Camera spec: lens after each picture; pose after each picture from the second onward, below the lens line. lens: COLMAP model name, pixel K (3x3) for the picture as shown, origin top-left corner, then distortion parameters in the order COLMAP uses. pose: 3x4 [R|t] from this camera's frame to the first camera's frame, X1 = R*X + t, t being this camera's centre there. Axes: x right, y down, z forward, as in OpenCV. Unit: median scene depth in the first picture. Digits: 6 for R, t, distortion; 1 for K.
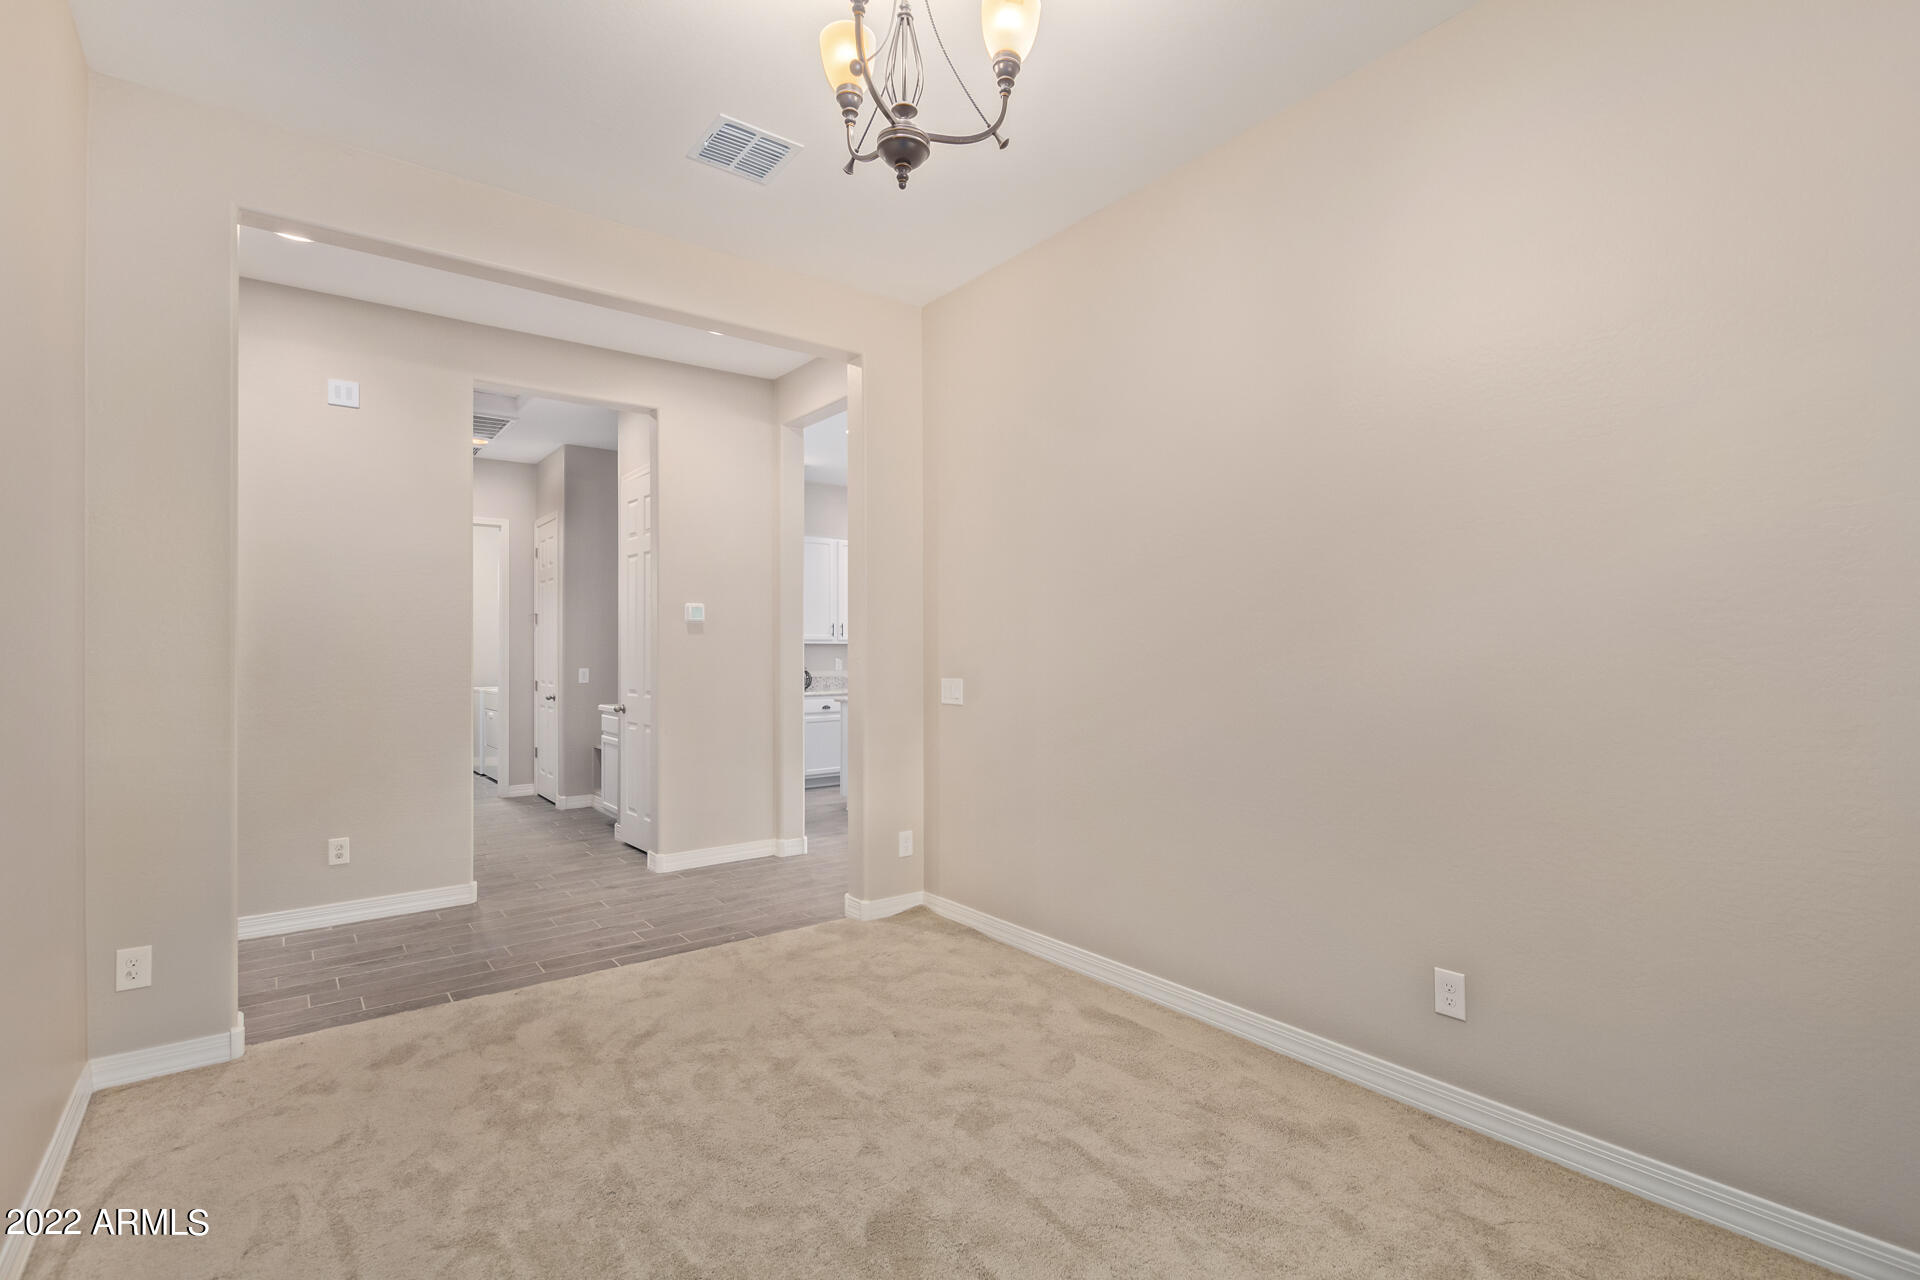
lens RADIAL K [[895.0, 0, 962.1], [0, 895.0, 642.9], [0, 0, 1]] dist [0.005677, 0.003112]
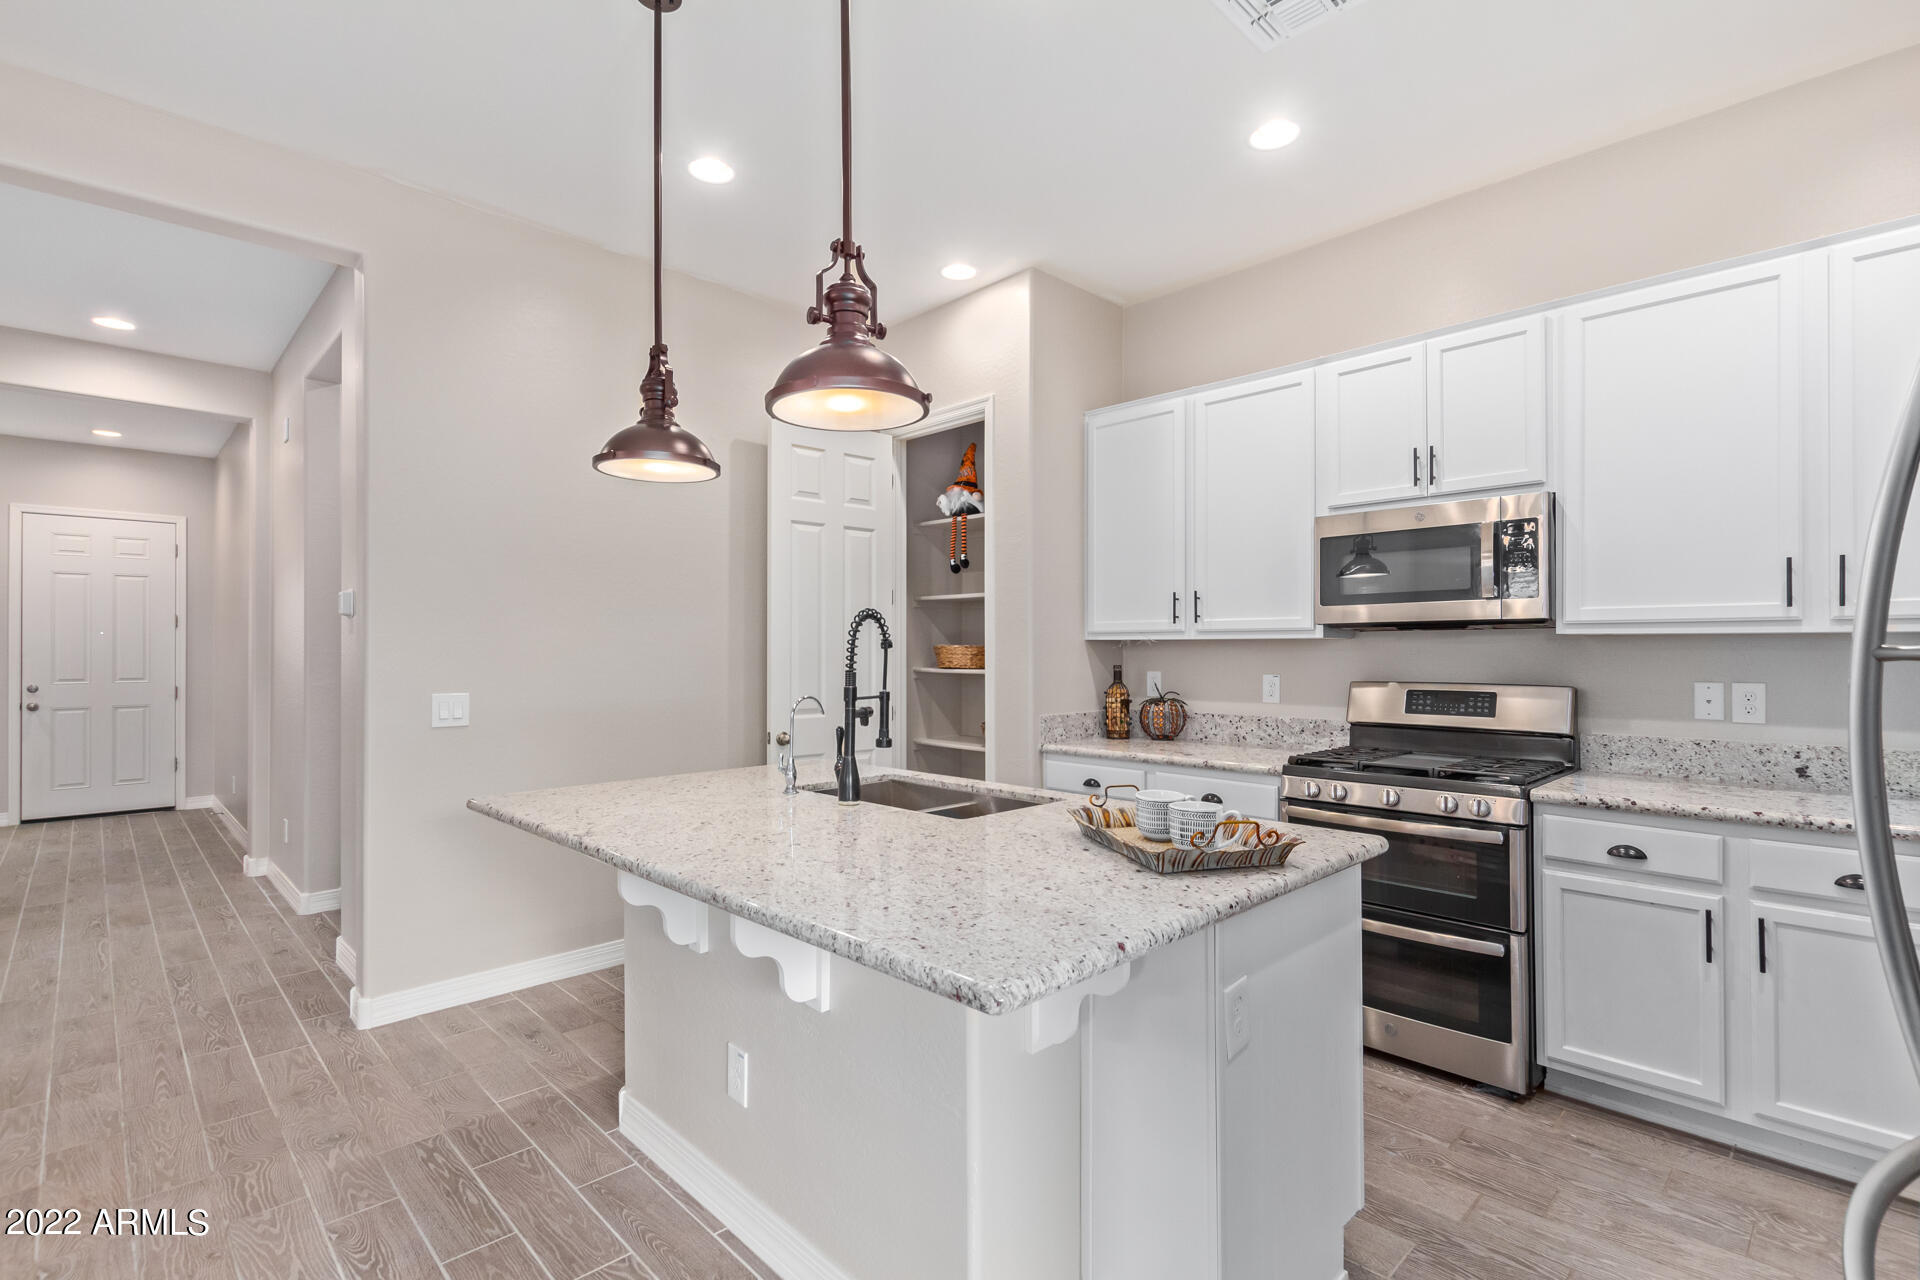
lens RADIAL K [[895.0, 0, 965.8], [0, 895.0, 645.9], [0, 0, 1]] dist [0.005677, 0.003112]
pose [[0.129580, -0.007545, -0.991540, 0.269179], [0.005457, 0.999961, -0.006896, 0.006430], [0.991554, -0.004517, 0.129616, 0.840925]]
